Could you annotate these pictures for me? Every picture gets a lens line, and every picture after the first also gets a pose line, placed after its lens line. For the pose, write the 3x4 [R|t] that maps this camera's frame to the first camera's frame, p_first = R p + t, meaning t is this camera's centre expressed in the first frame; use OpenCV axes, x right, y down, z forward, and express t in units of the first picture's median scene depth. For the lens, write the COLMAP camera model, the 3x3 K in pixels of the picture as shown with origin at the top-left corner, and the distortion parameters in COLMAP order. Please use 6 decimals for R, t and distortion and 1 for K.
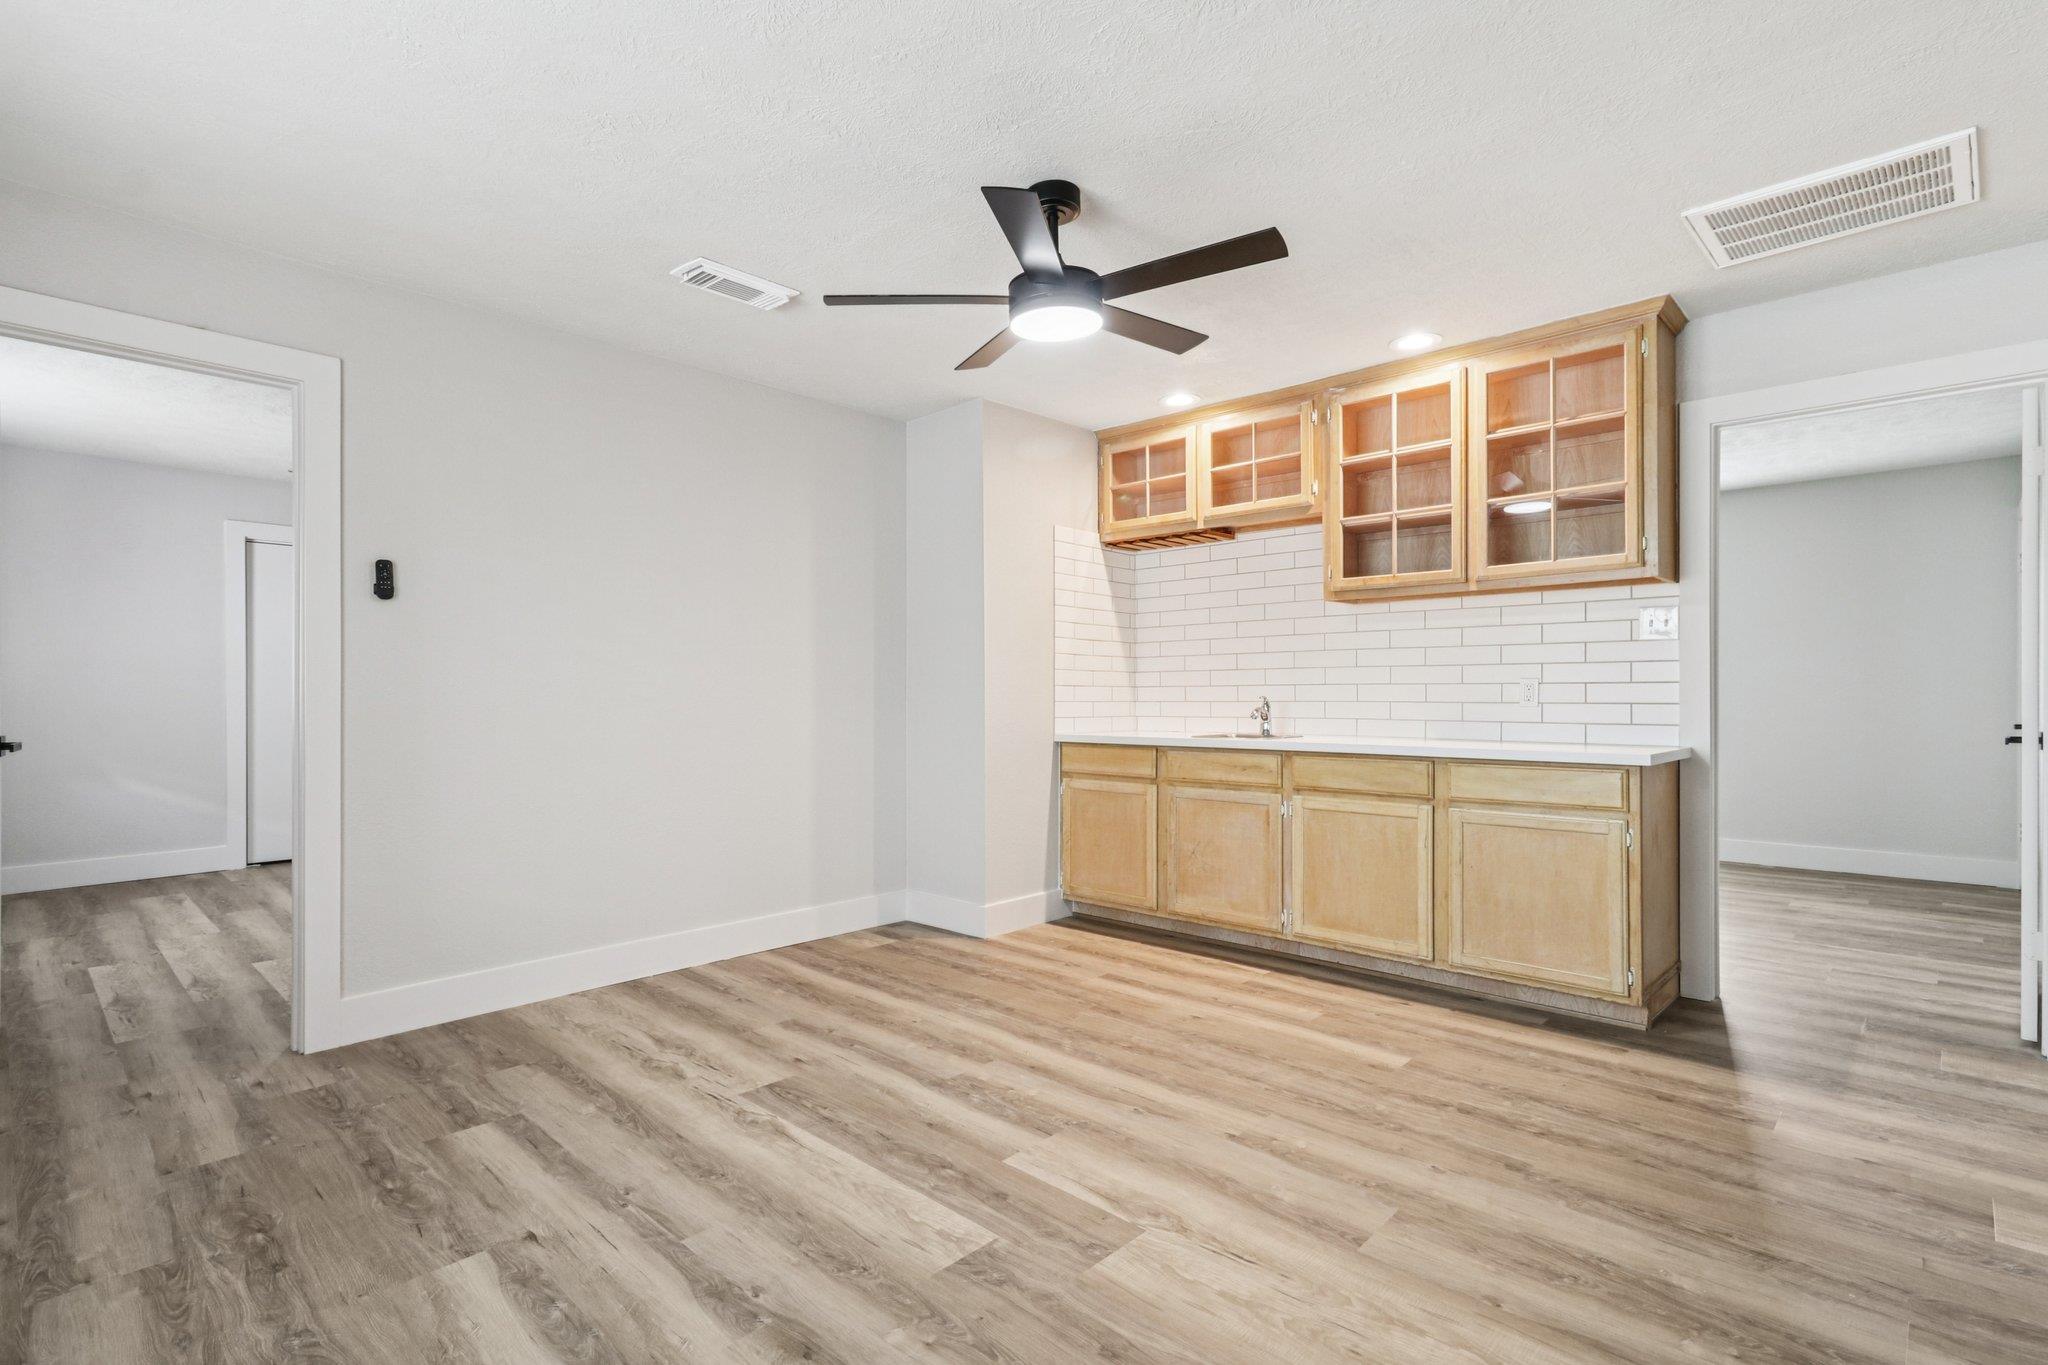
lens RADIAL K [[987.9, 0, 1033.0], [0, 987.9, 695.6], [0, 0, 1]] dist [-0.005411, 0.002819]
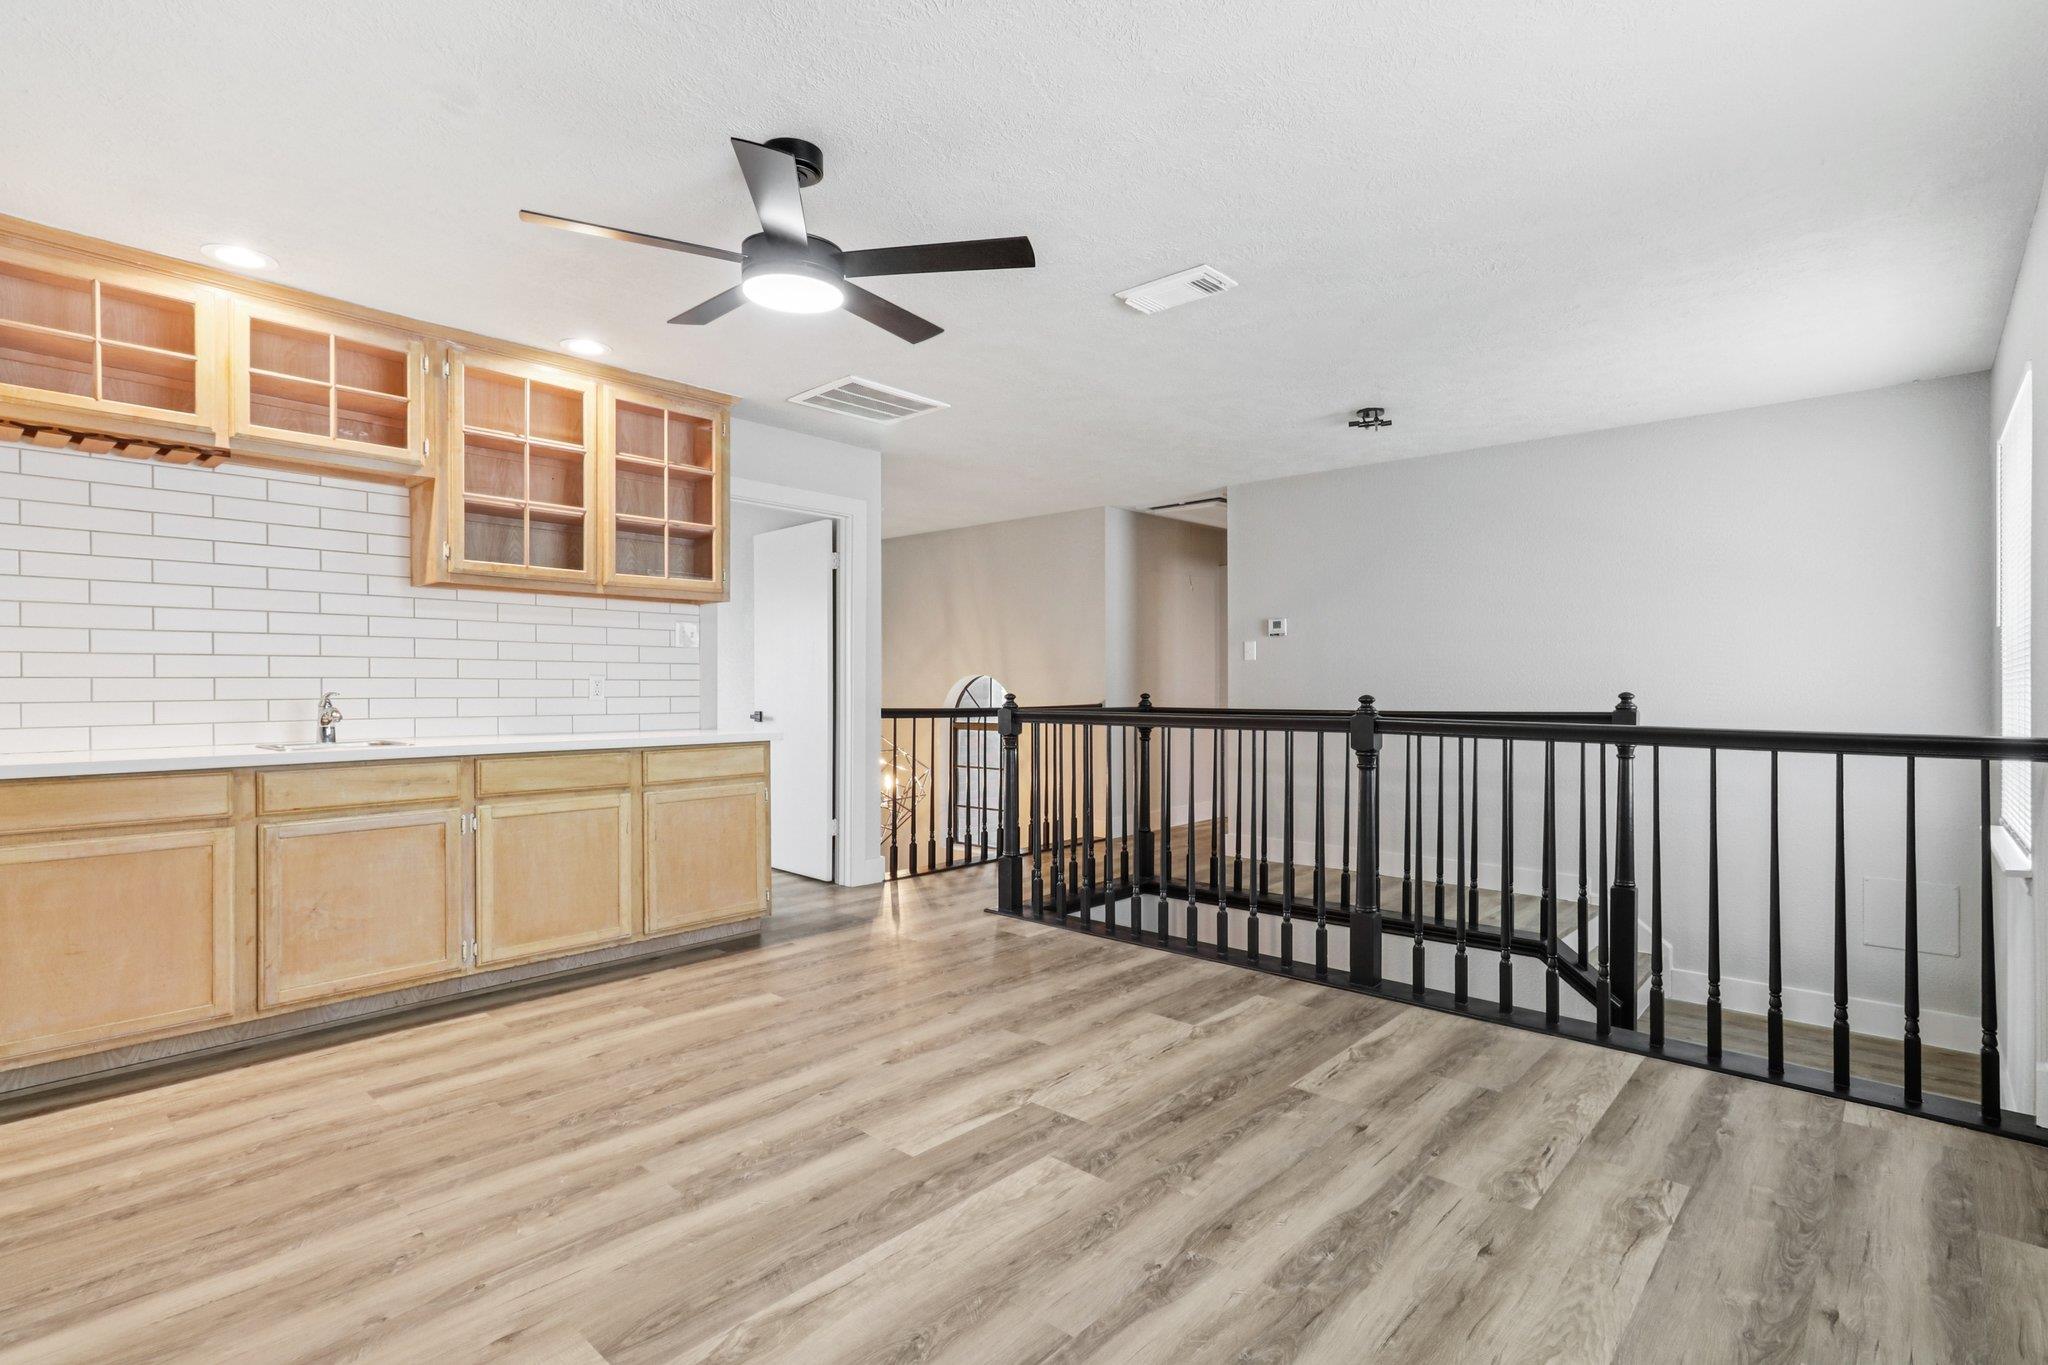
lens RADIAL K [[987.9, 0, 1014.0], [0, 987.9, 687.6], [0, 0, 1]] dist [-0.005411, 0.002819]
pose [[-0.029176, 0.000691, 0.999574, -0.709832], [0.002325, 0.999997, -0.000623, -0.001748], [-0.999572, 0.002306, -0.029177, 0.635557]]
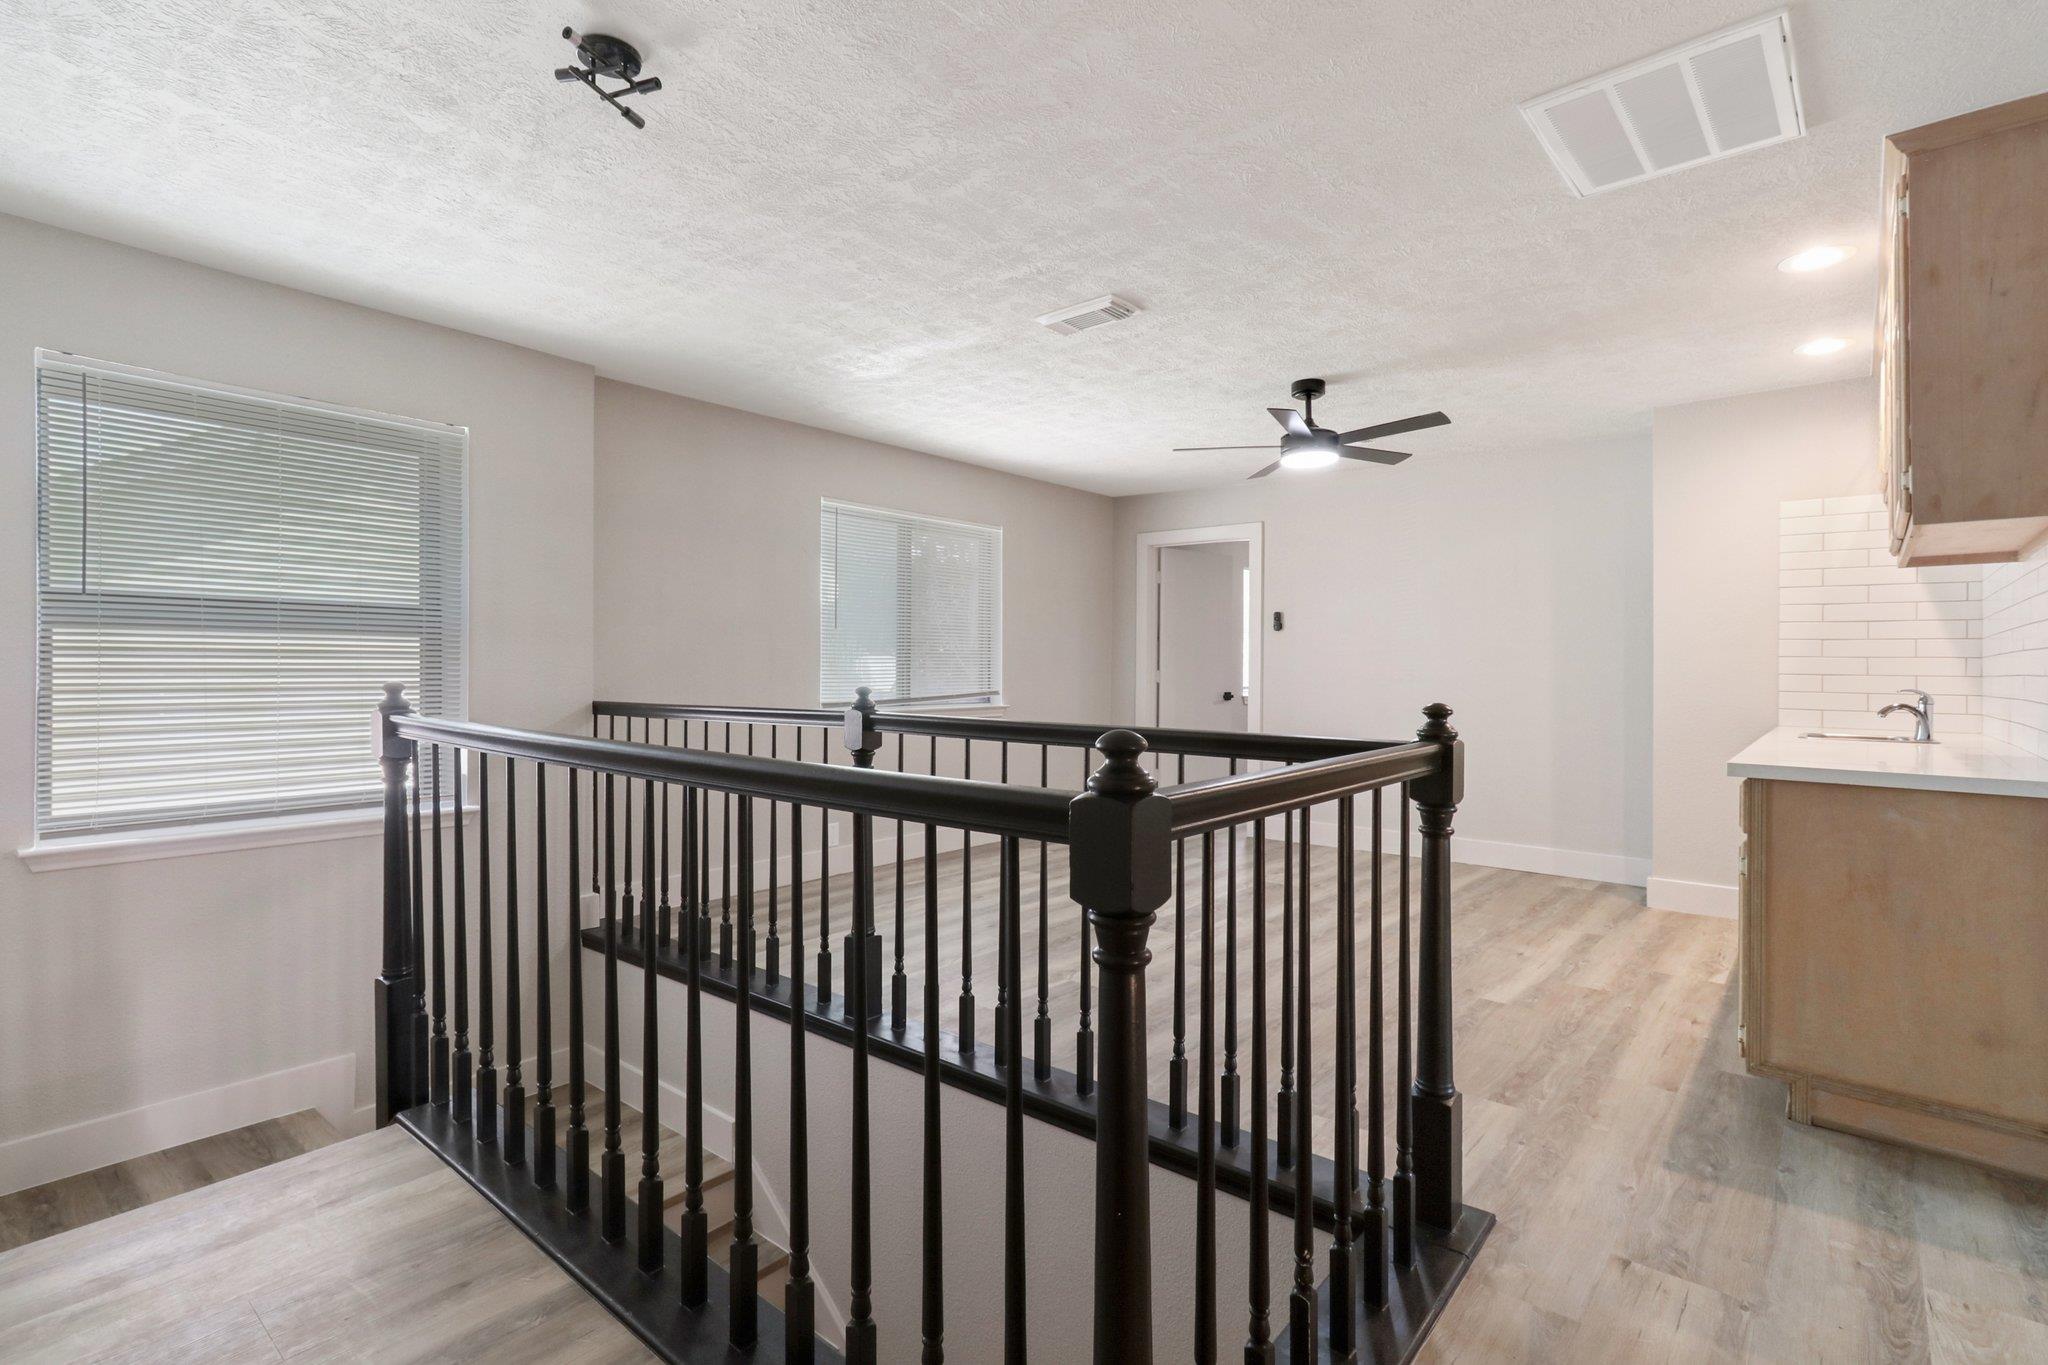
lens RADIAL K [[987.9, 0, 1005.1], [0, 987.9, 681.0], [0, 0, 1]] dist [-0.005411, 0.002819]
pose [[0.049766, 0.010934, -0.998701, 1.277135], [-0.008731, 0.999907, 0.010512, -0.009377], [0.998723, 0.008197, 0.049857, 0.312529]]
